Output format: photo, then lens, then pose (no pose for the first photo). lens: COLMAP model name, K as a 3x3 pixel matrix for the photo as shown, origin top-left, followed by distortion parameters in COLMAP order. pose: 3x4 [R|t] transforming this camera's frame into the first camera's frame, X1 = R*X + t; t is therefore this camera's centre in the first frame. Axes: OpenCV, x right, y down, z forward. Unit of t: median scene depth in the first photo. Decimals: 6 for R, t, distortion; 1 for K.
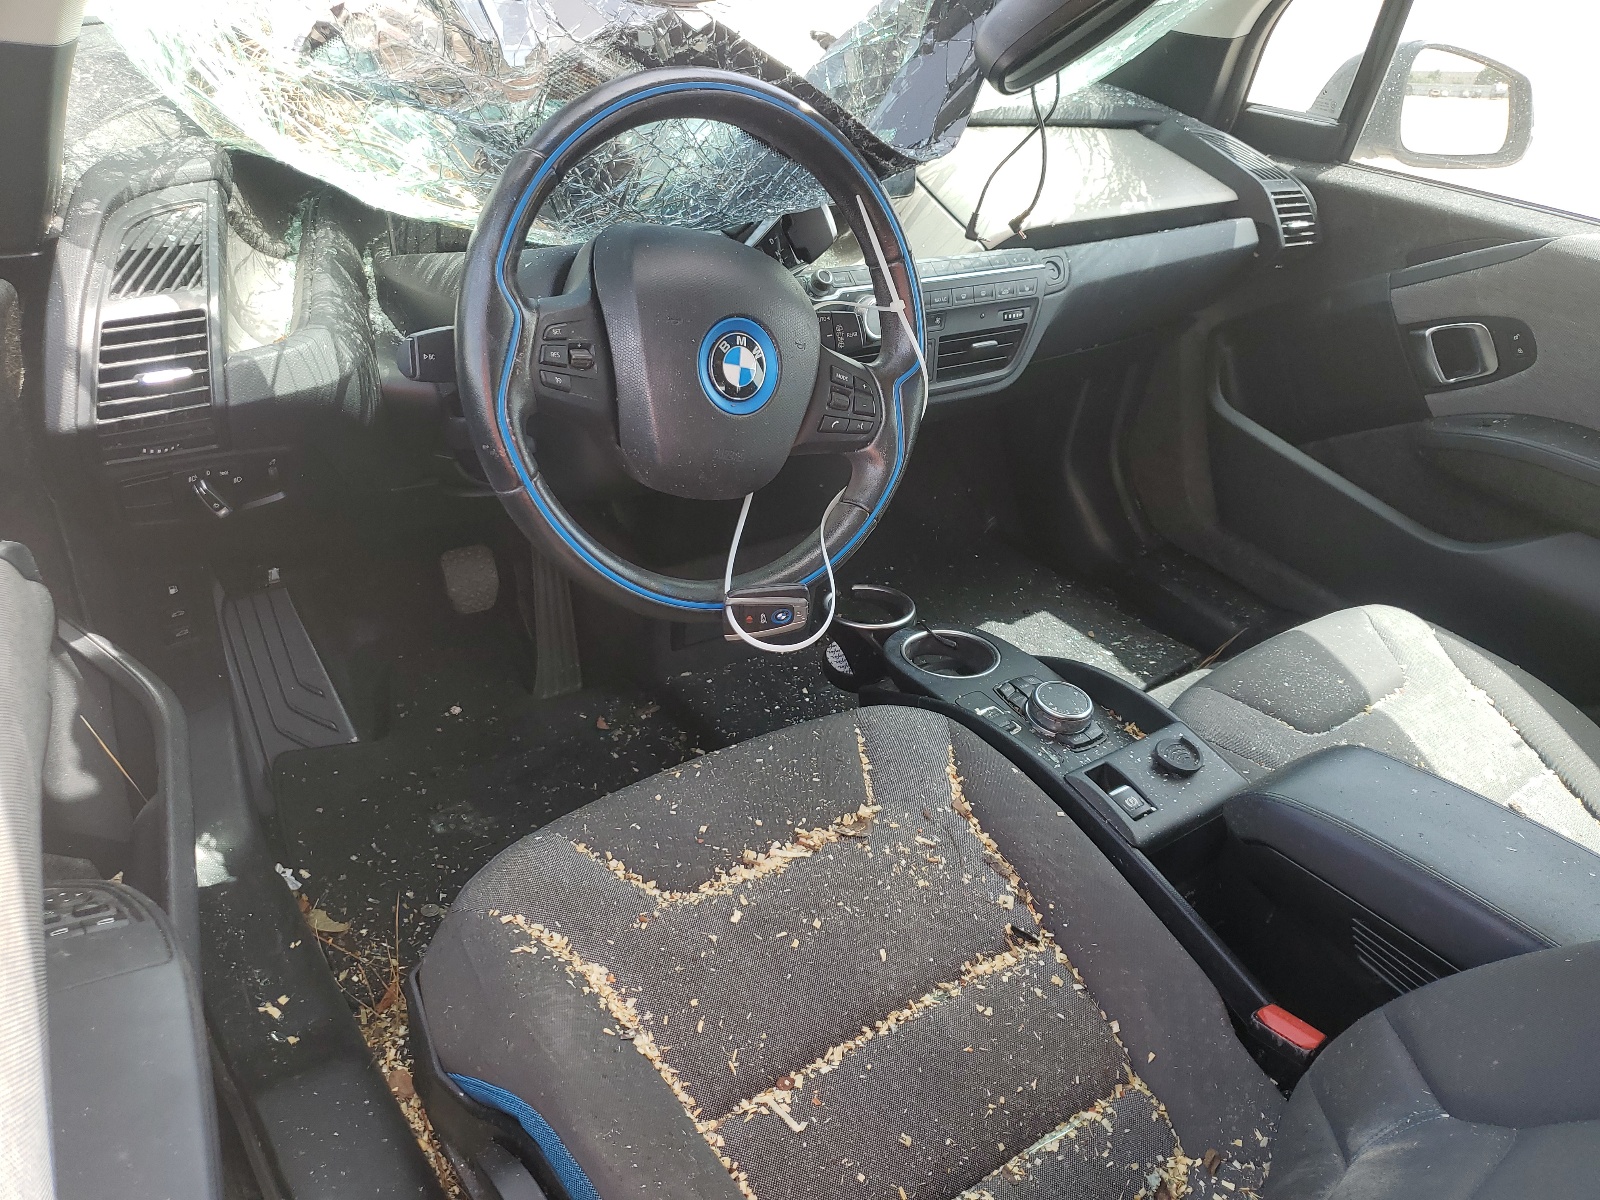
lens RADIAL K [[1255.5, 0, 800.0], [0, 1255.5, 600.0], [0, 0, 1]] dist [0.105600, -0.231896]
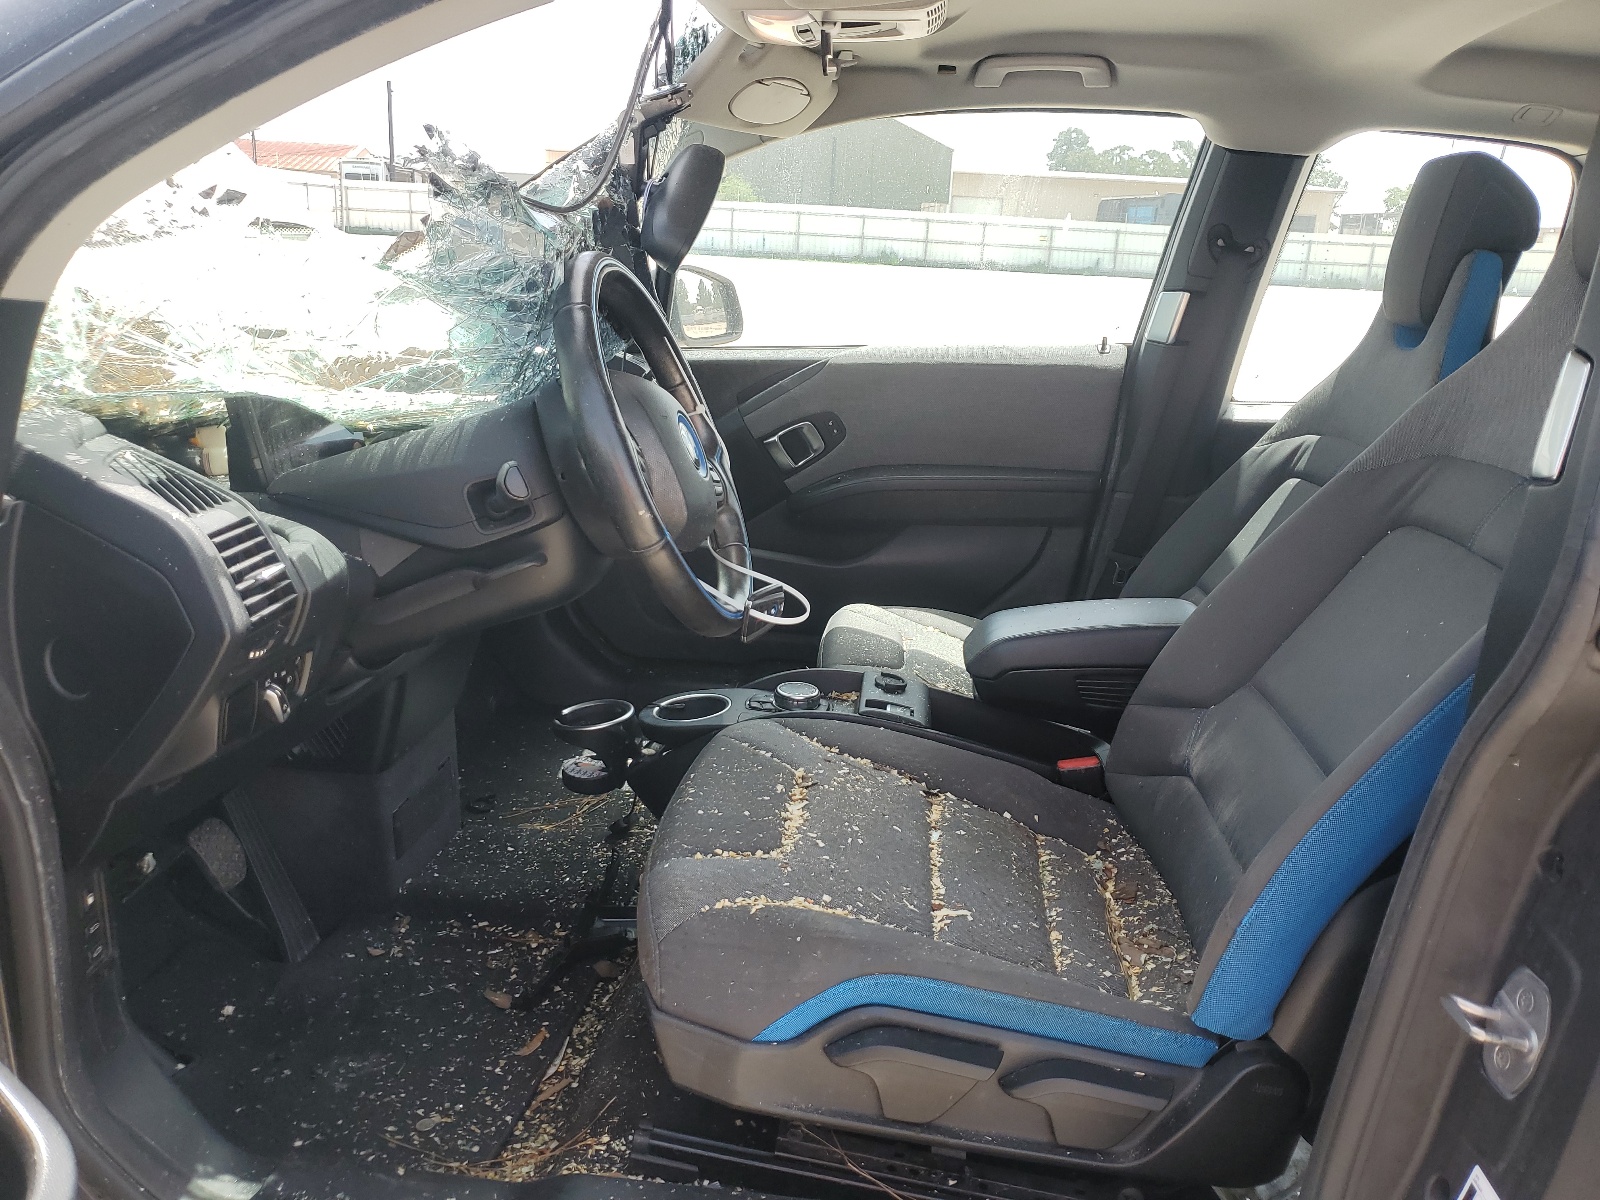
lens RADIAL K [[1255.5, 0, 800.0], [0, 1255.5, 600.0], [0, 0, 1]] dist [0.105600, -0.231896]
pose [[0.668399, -0.279714, 0.689204, -0.920278], [0.436419, 0.897816, -0.058866, 0.095140], [-0.602313, 0.340128, 0.722172, -0.011124]]
